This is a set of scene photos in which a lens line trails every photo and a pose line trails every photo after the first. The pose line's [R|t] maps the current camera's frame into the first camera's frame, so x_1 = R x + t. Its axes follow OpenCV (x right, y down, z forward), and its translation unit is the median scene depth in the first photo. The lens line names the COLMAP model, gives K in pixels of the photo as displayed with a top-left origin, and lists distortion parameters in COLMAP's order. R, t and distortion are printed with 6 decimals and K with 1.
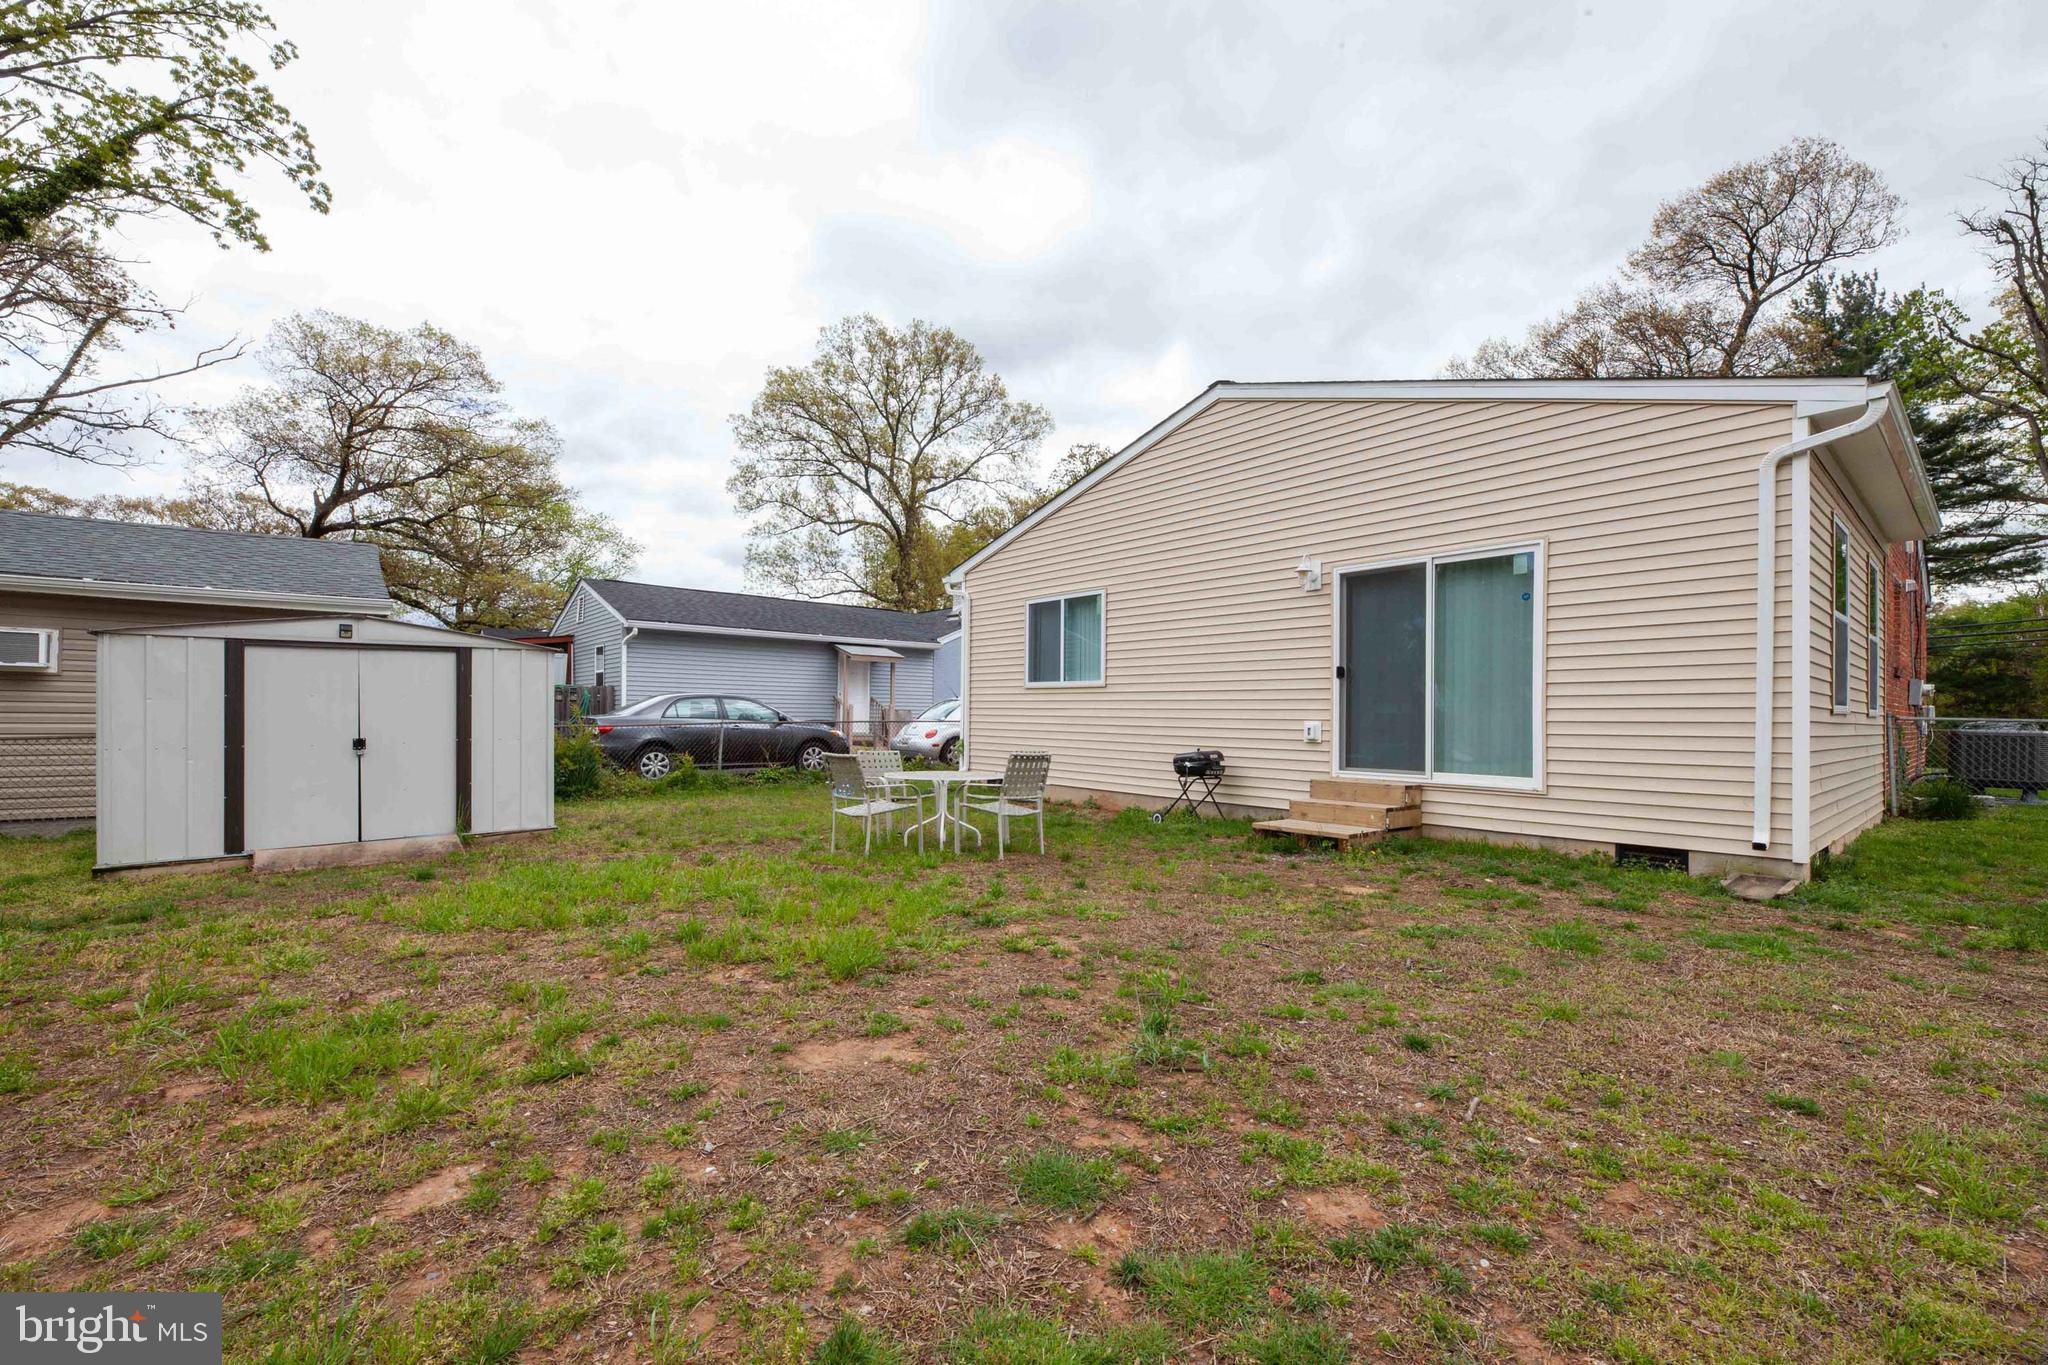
lens RADIAL K [[830.8, 0, 1016.4], [0, 830.8, 721.9], [0, 0, 1]] dist [-0.005280, -0.001496]
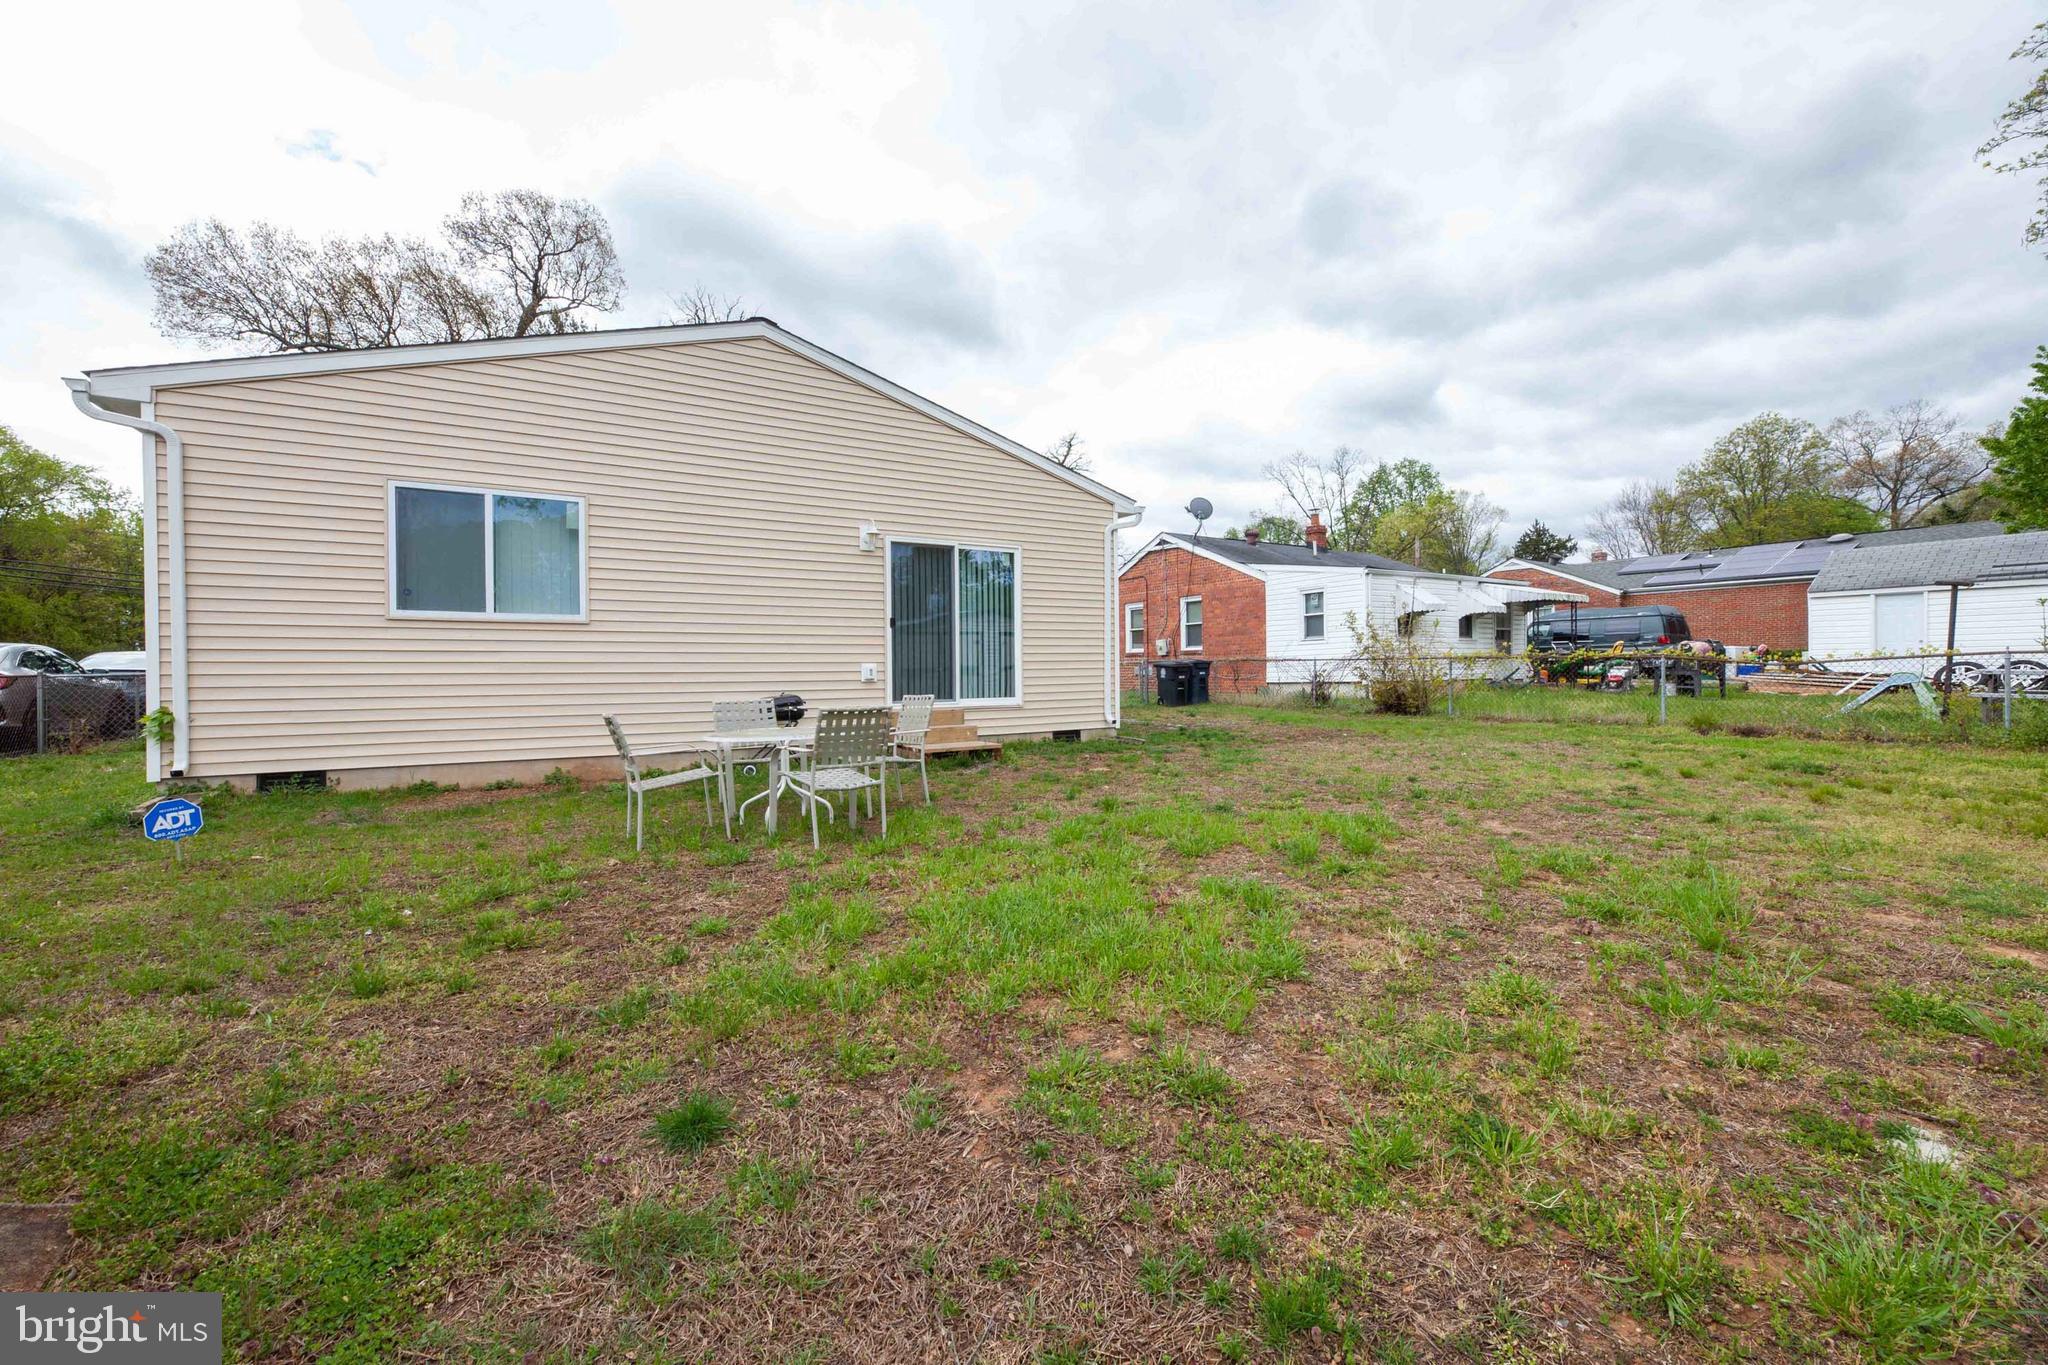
lens RADIAL K [[830.8, 0, 1031.2], [0, 830.8, 679.6], [0, 0, 1]] dist [-0.005280, -0.001496]
pose [[0.150354, -0.023786, 0.988346, -0.761218], [0.017057, 0.999624, 0.021463, 0.000671], [-0.988485, 0.013631, 0.150704, 0.603198]]
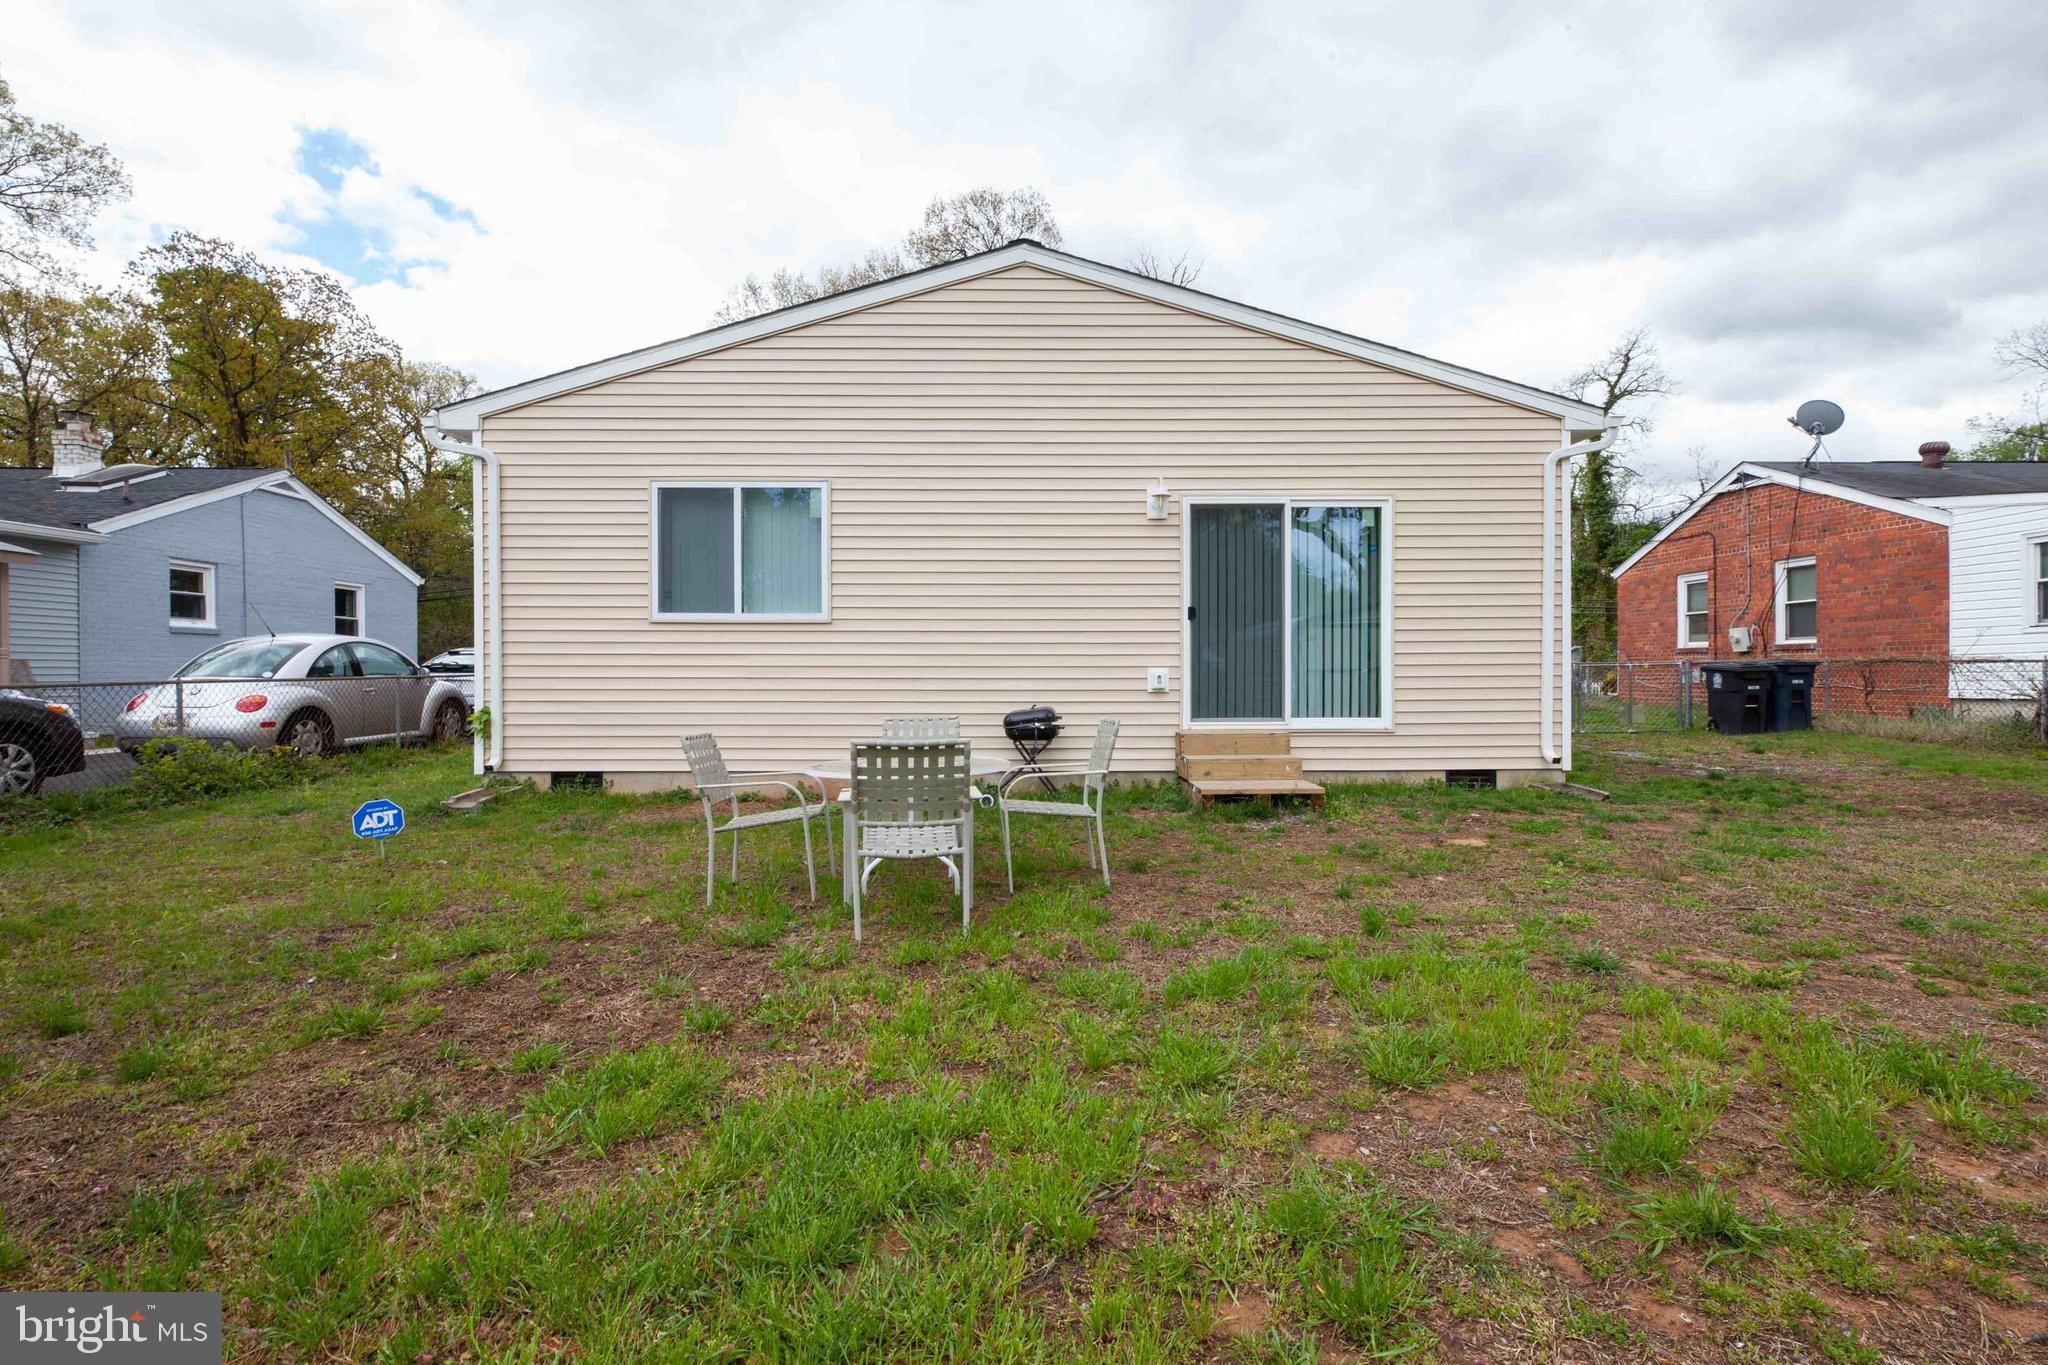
lens RADIAL K [[939.7, 0, 1027.3], [0, 939.7, 678.3], [0, 0, 1]] dist [0.000201, -0.001653]
pose [[0.638101, -0.019326, 0.769710, -0.499681], [0.014187, 0.999810, 0.013342, -0.005145], [-0.769822, 0.002407, 0.638254, 0.473674]]
